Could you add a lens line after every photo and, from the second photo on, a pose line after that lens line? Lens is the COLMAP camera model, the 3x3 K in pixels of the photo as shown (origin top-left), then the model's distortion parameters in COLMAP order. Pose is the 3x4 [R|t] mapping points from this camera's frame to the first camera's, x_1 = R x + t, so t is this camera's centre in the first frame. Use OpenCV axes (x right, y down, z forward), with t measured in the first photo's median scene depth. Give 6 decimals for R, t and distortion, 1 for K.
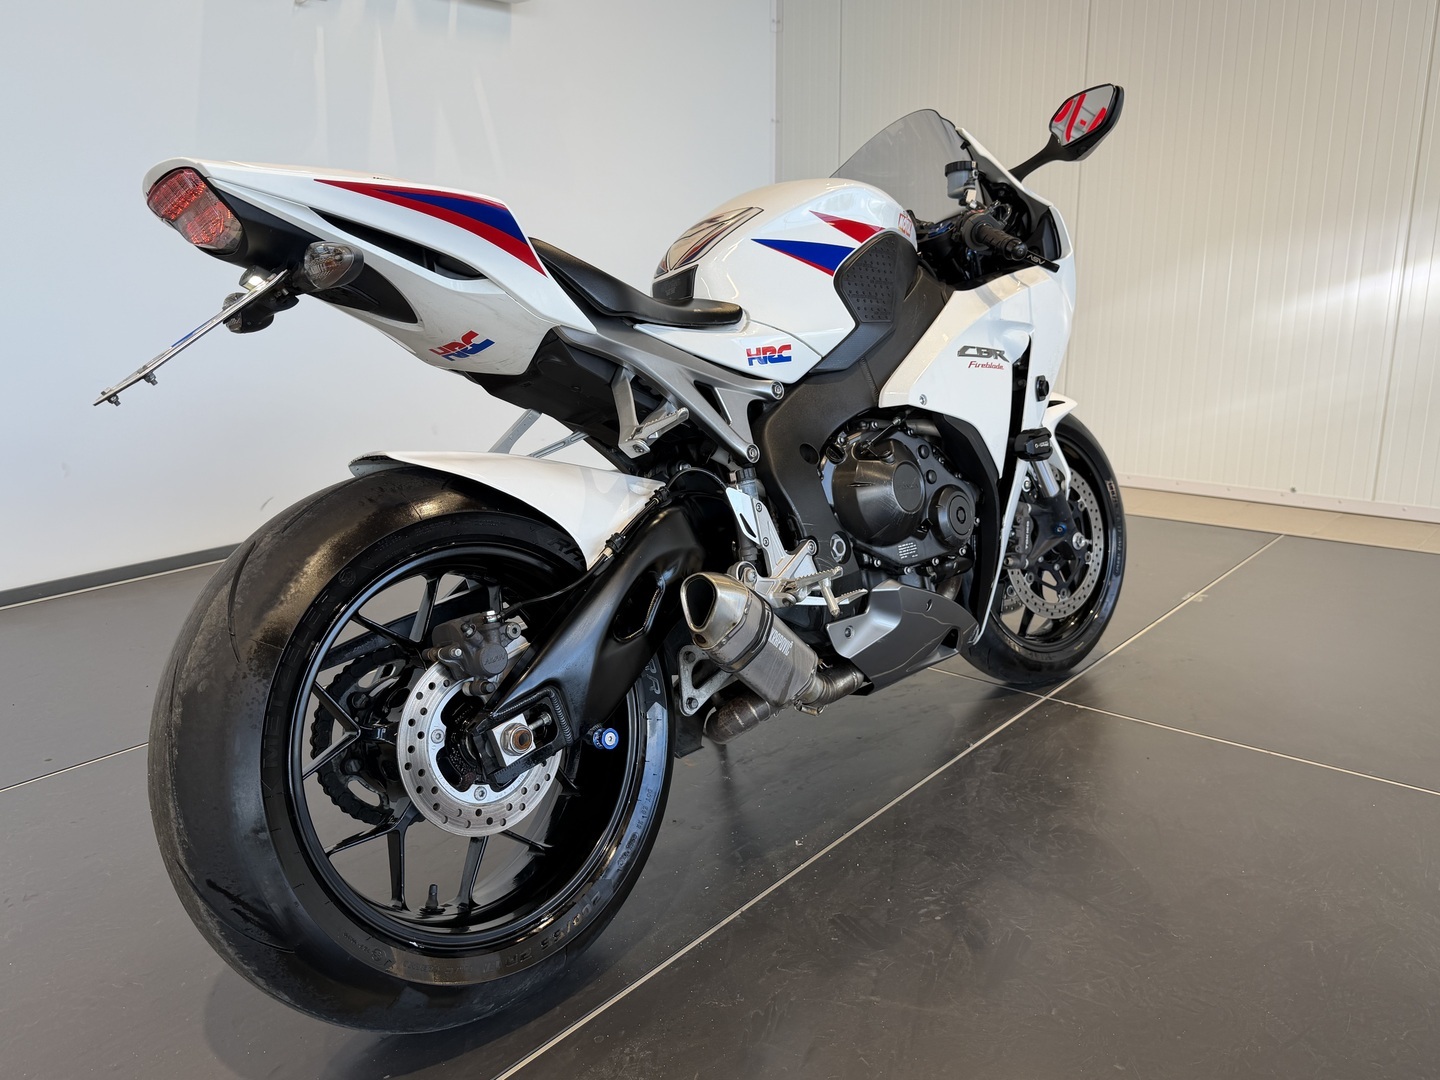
lens RADIAL K [[1085.8, 0, 720.0], [0, 1085.8, 540.0], [0, 0, 1]] dist [0.171234, -0.377606]
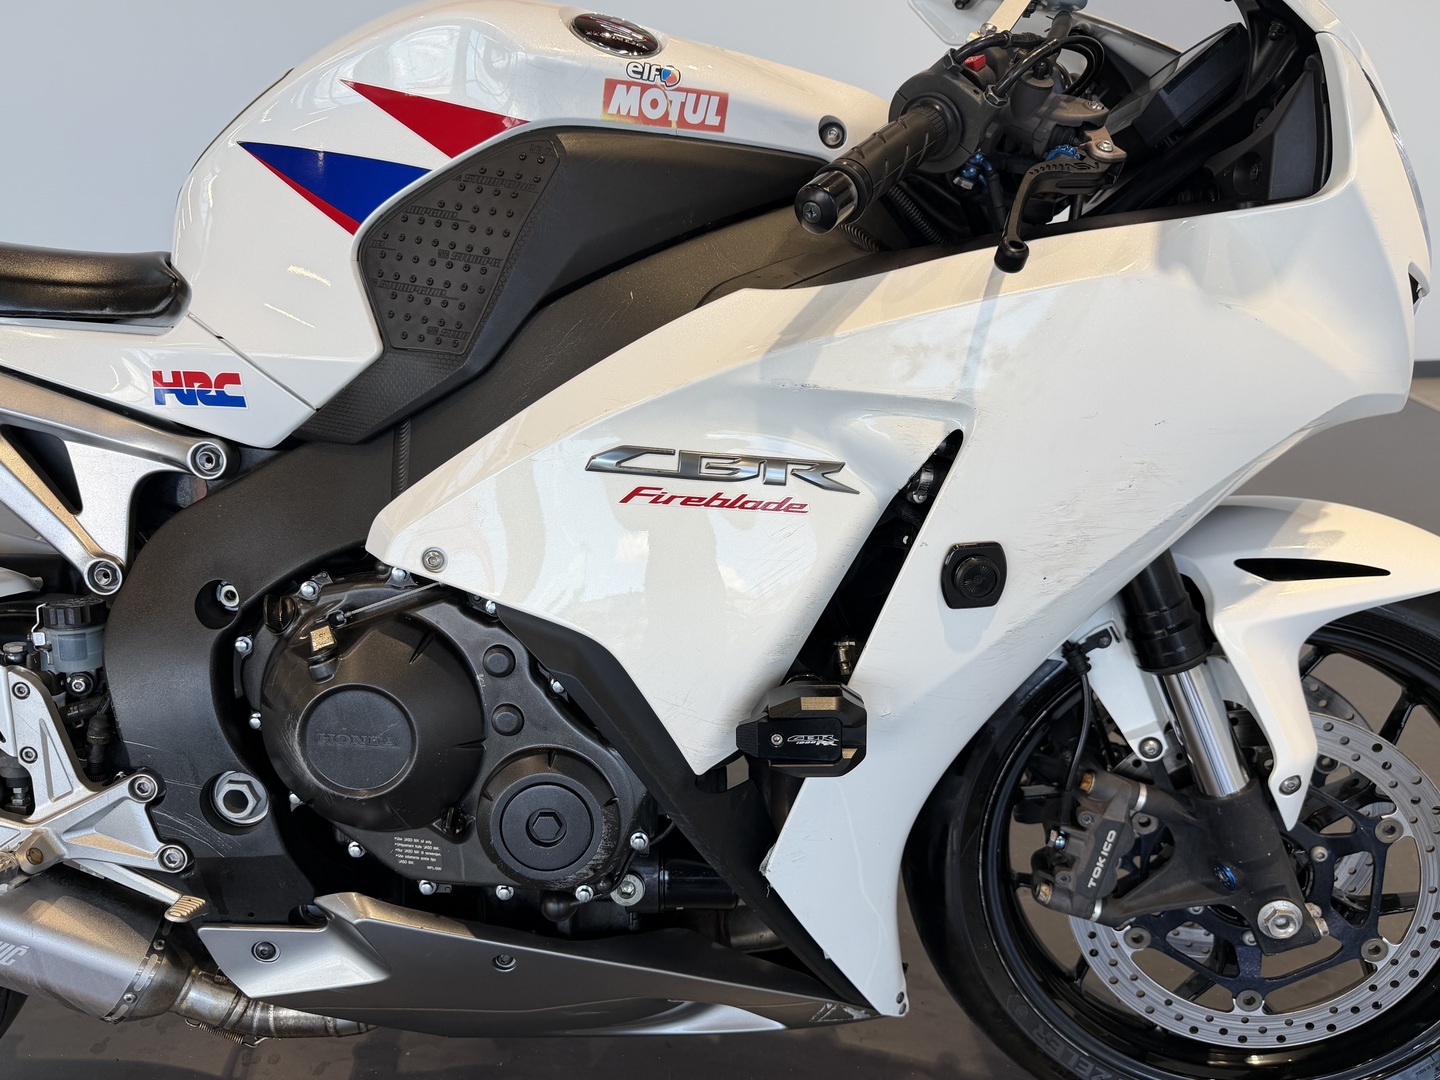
lens RADIAL K [[1098.5, 0, 720.0], [0, 1098.5, 540.0], [0, 0, 1]] dist [0.088185, -0.152436]
pose [[0.692650, 0.299359, -0.656216, 0.583531], [-0.165606, 0.951502, 0.259266, -0.286073], [0.702005, -0.070907, 0.708633, 0.841236]]
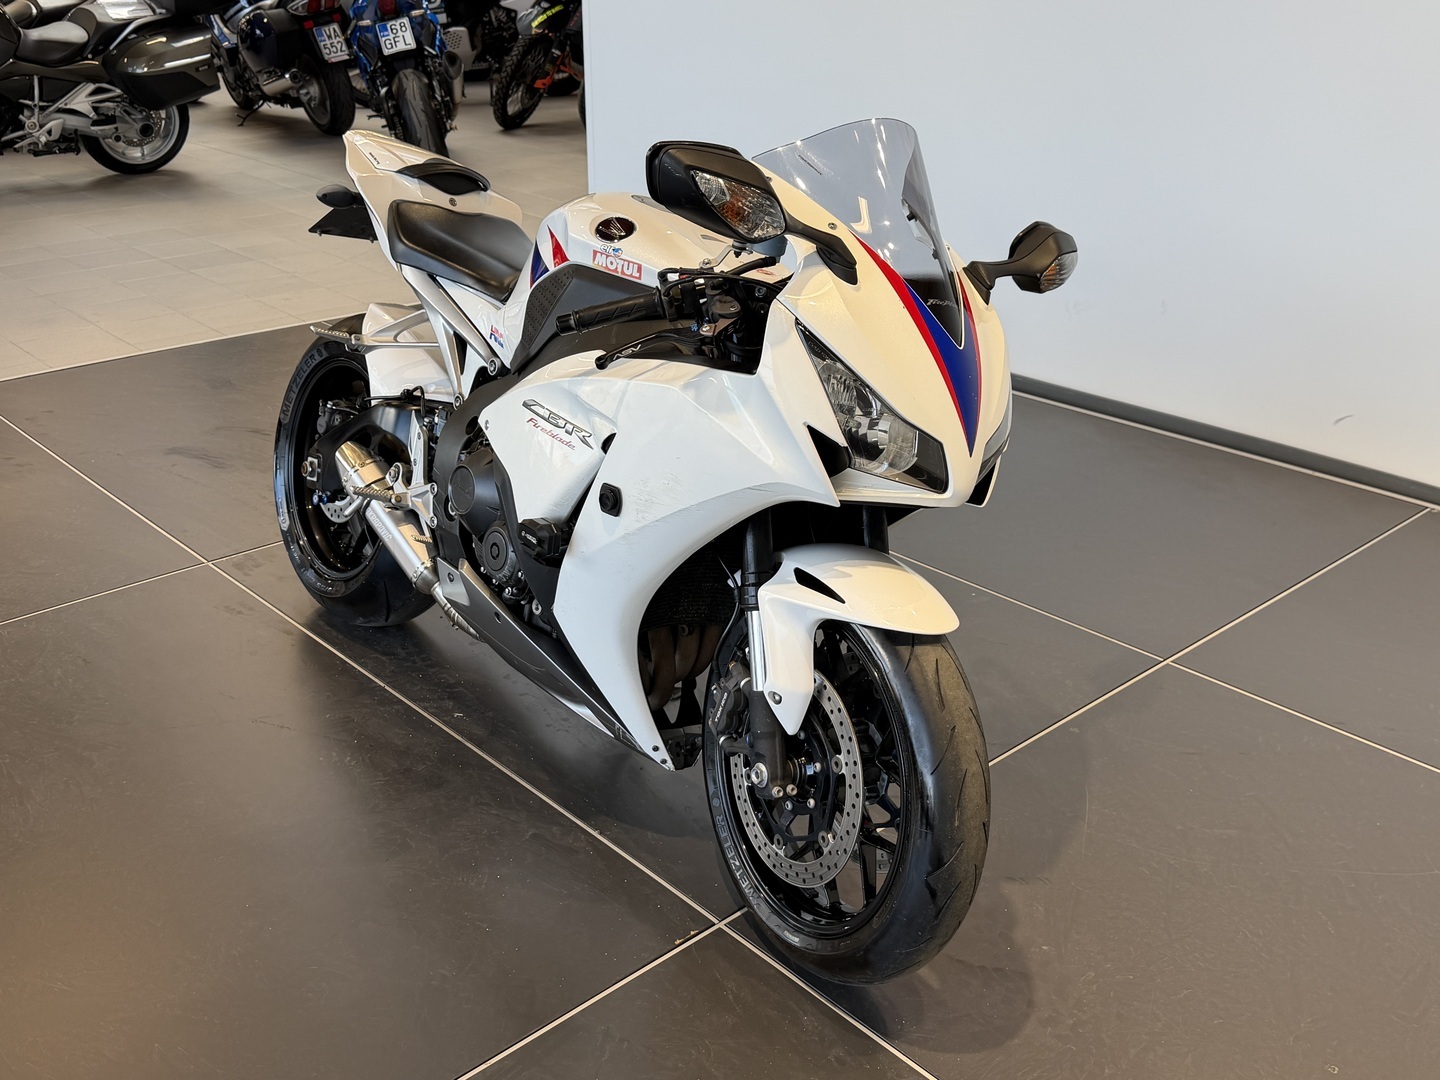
lens RADIAL K [[1421.1, 0, 720.0], [0, 1421.1, 540.0], [0, 0, 1]] dist [0.169659, -0.385216]
pose [[-0.123500, 0.415264, -0.901279, 1.533961], [-0.239994, 0.868772, 0.433172, -0.725523], [0.962887, 0.269798, -0.007632, 1.354439]]
